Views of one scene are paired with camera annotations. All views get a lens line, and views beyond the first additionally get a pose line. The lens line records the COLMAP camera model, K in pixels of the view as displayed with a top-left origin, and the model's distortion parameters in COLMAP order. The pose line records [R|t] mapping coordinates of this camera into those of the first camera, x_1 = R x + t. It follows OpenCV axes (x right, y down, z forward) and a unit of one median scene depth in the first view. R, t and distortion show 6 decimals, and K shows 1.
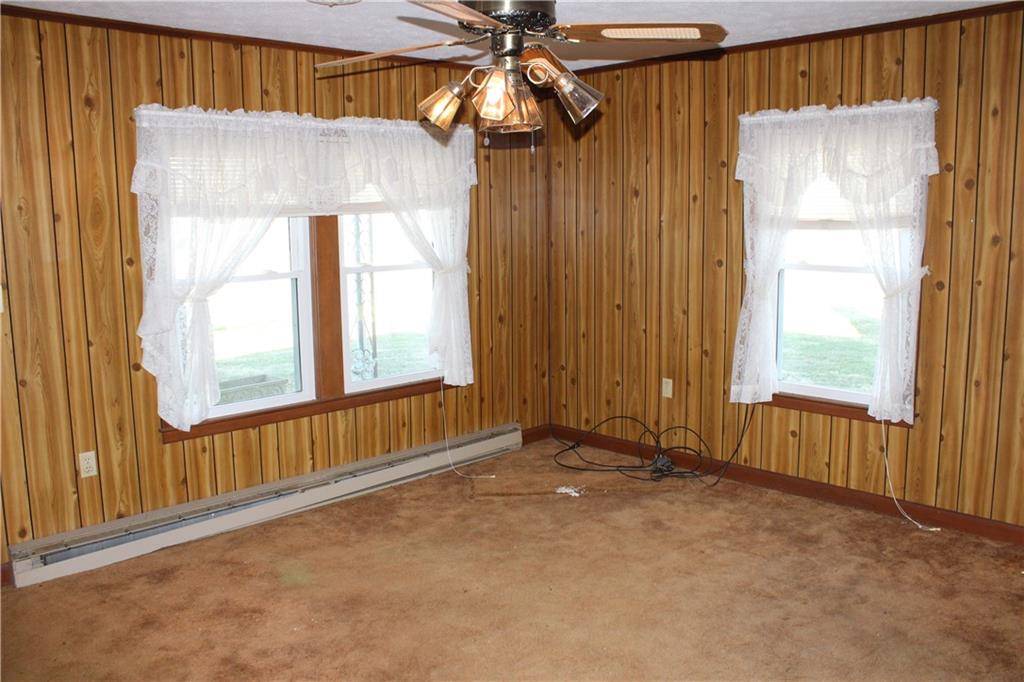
lens RADIAL K [[846.7, 0, 512.0], [0, 846.7, 341.0], [0, 0, 1]] dist [-0.163211, 0.150254]
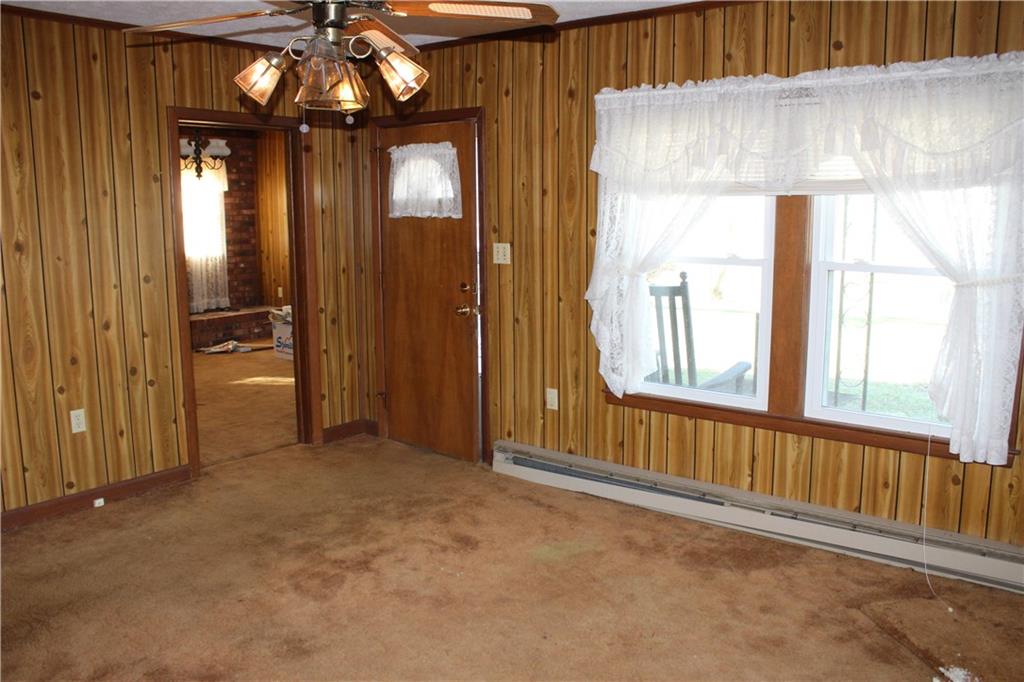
lens RADIAL K [[846.7, 0, 512.0], [0, 846.7, 341.0], [0, 0, 1]] dist [-0.163211, 0.150254]
pose [[0.137718, 0.173935, -0.975080, 0.594108], [-0.143805, 0.977540, 0.154063, -0.102104], [0.979976, 0.119004, 0.159637, 0.656417]]
